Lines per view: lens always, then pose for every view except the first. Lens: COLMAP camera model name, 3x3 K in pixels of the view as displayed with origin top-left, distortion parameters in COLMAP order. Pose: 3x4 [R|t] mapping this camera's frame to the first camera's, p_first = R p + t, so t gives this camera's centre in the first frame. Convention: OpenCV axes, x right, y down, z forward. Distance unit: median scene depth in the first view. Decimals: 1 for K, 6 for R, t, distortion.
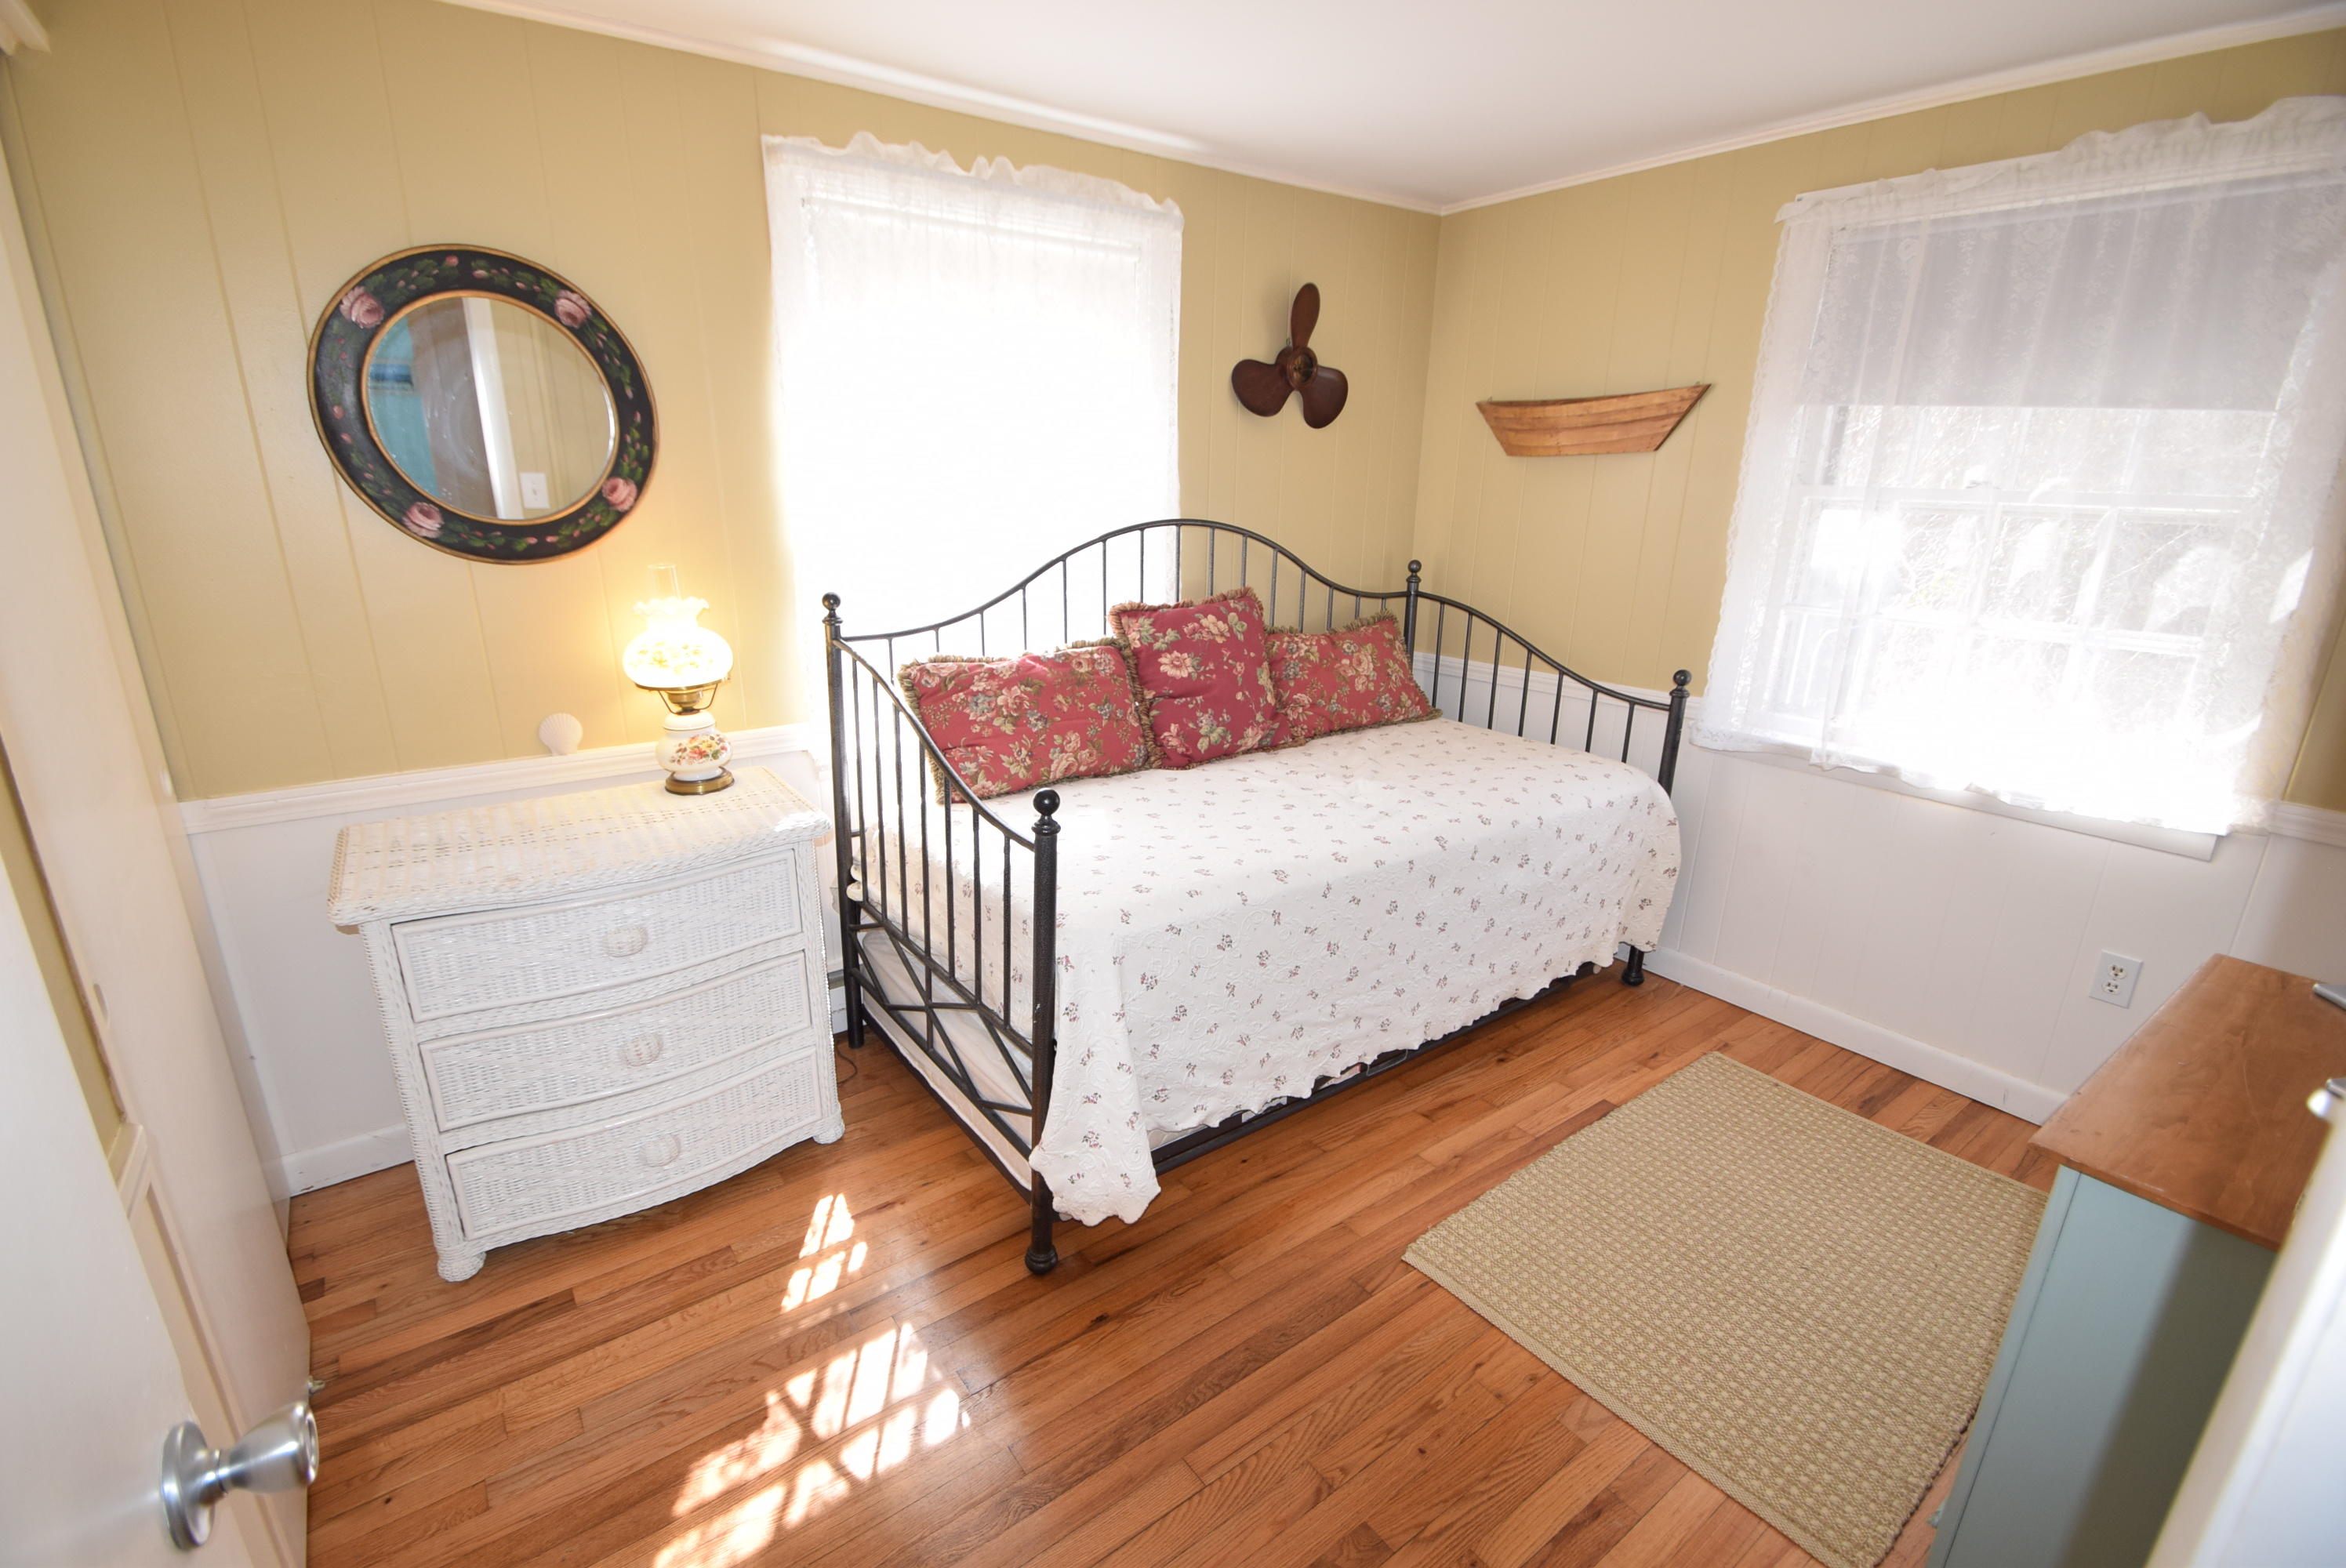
lens RADIAL K [[1035.2, 0, 1154.0], [0, 1035.2, 802.8], [0, 0, 1]] dist [0.026287, -0.024511]
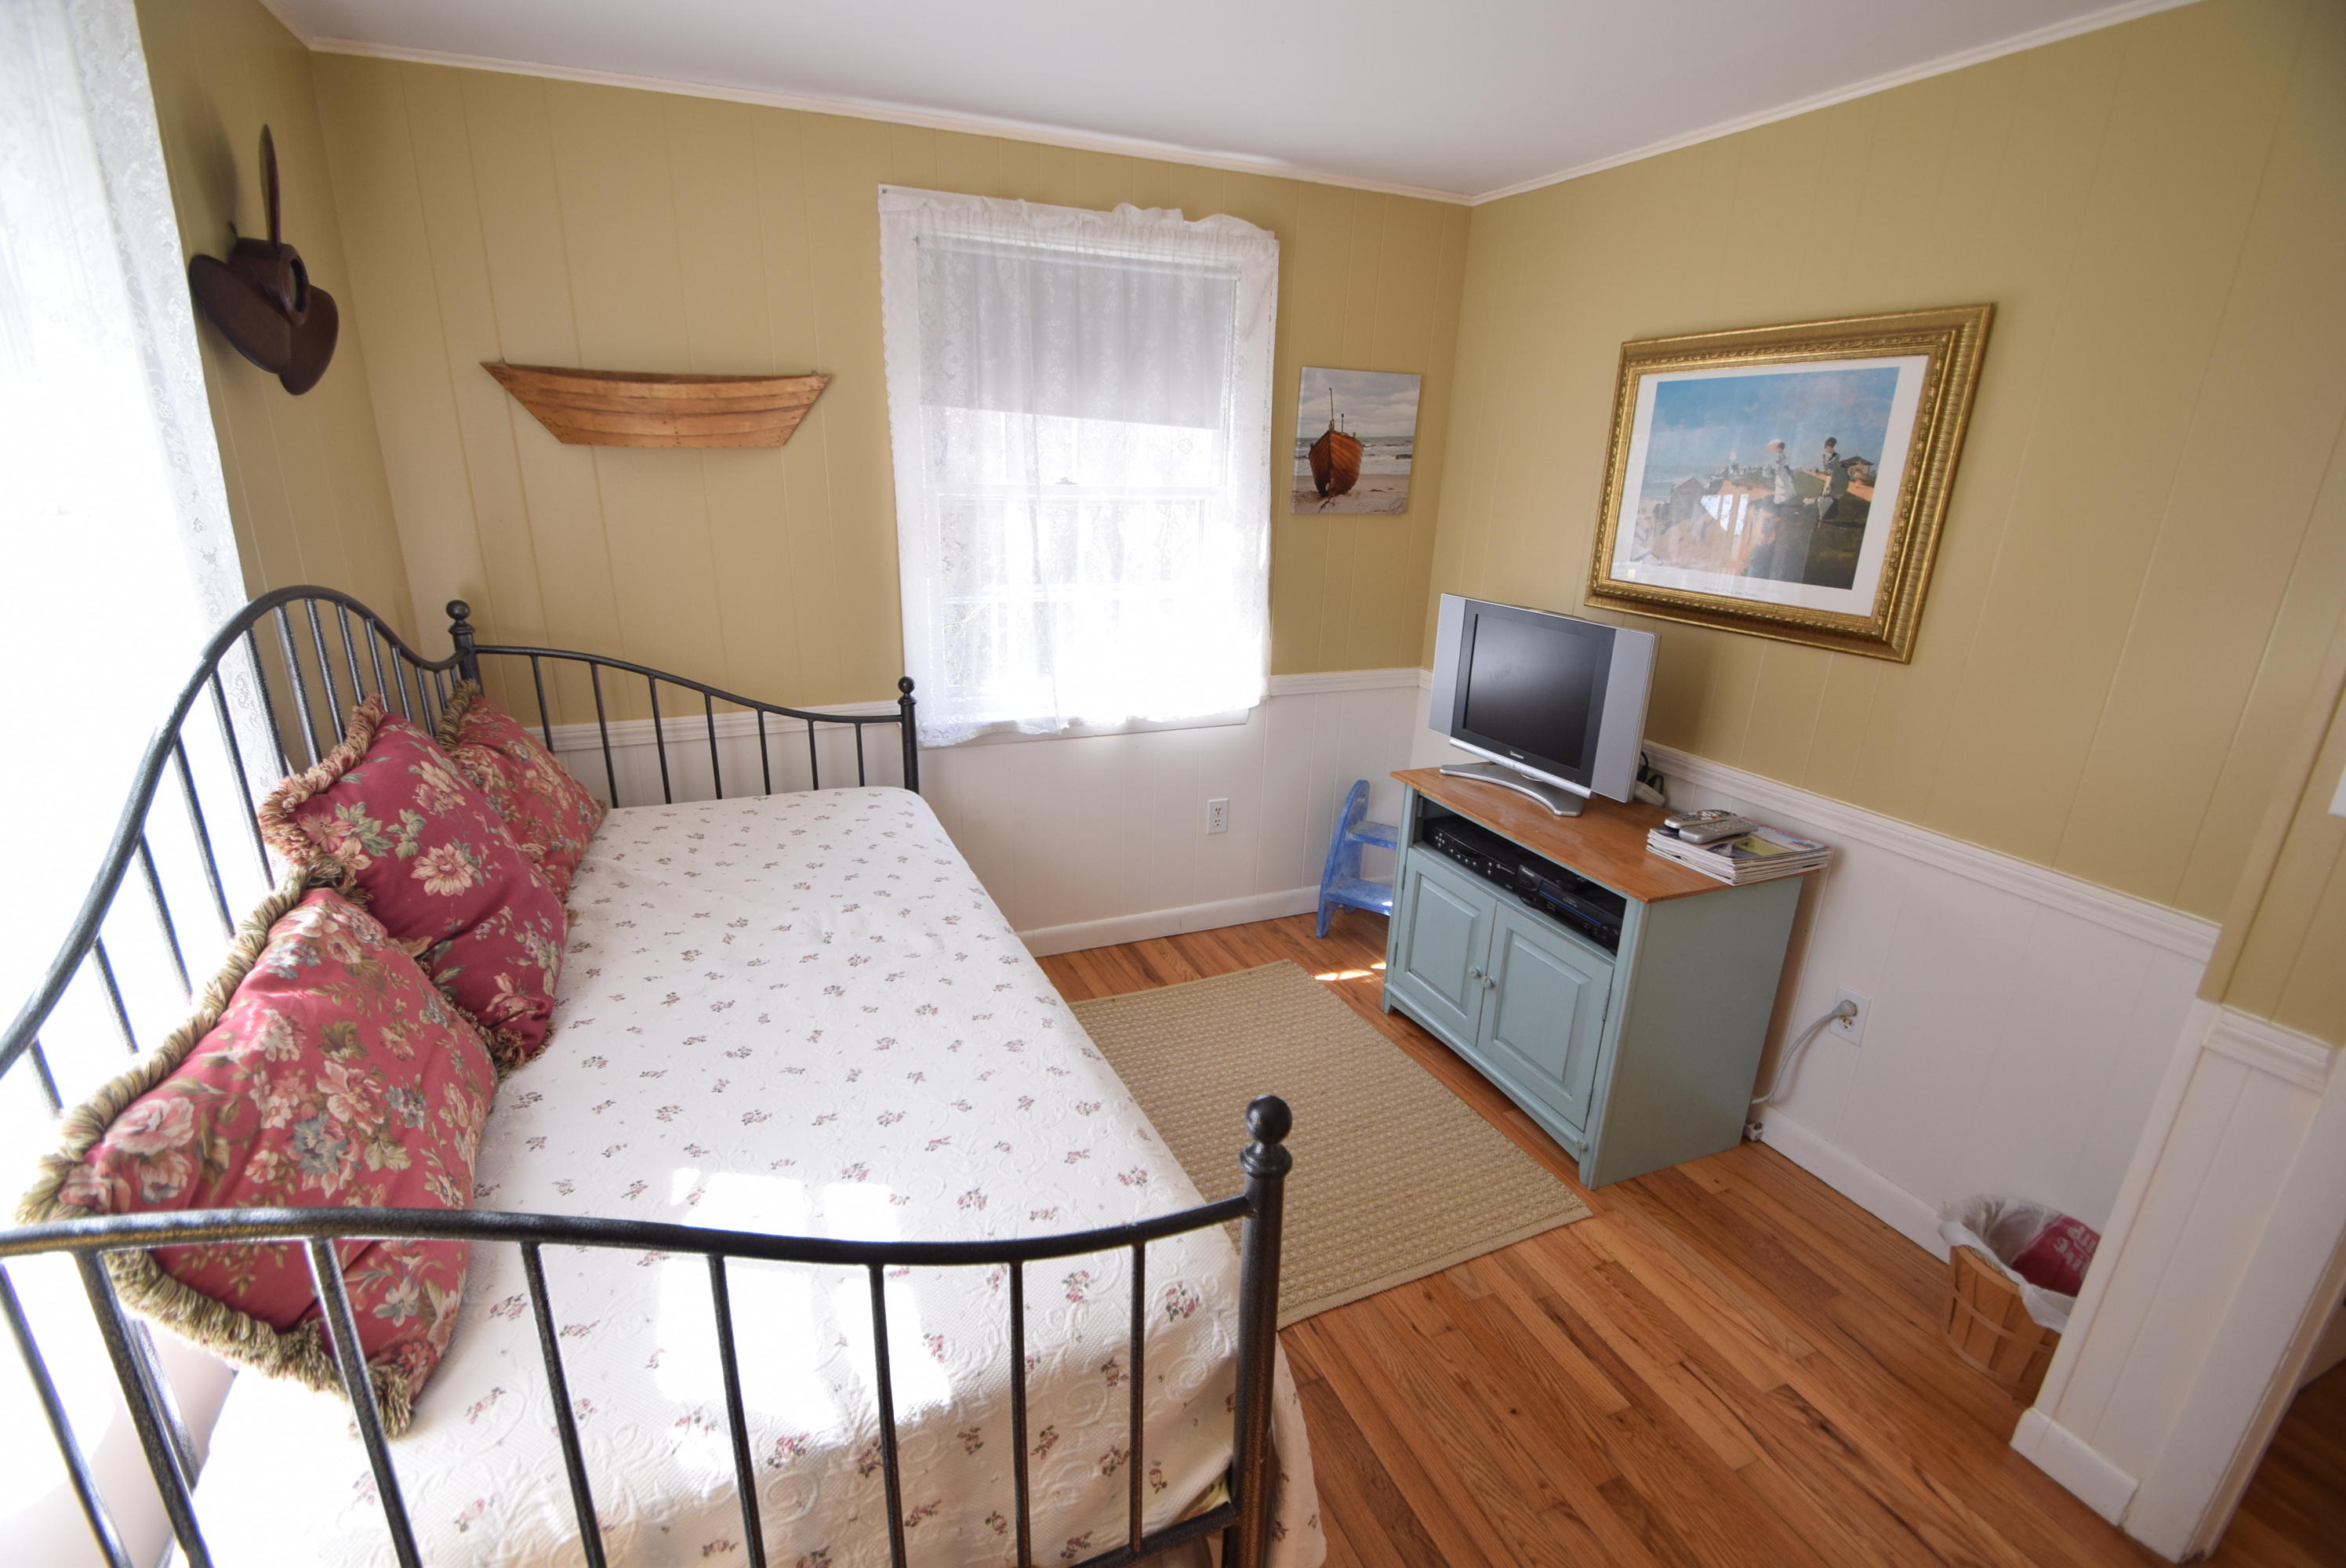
lens RADIAL K [[1035.2, 0, 1154.0], [0, 1035.2, 802.8], [0, 0, 1]] dist [0.026287, -0.024511]
pose [[0.231415, -0.319298, 0.918964, -0.360847], [0.273343, 0.927894, 0.253567, -0.200099], [-0.933665, 0.192513, 0.302006, 0.514313]]
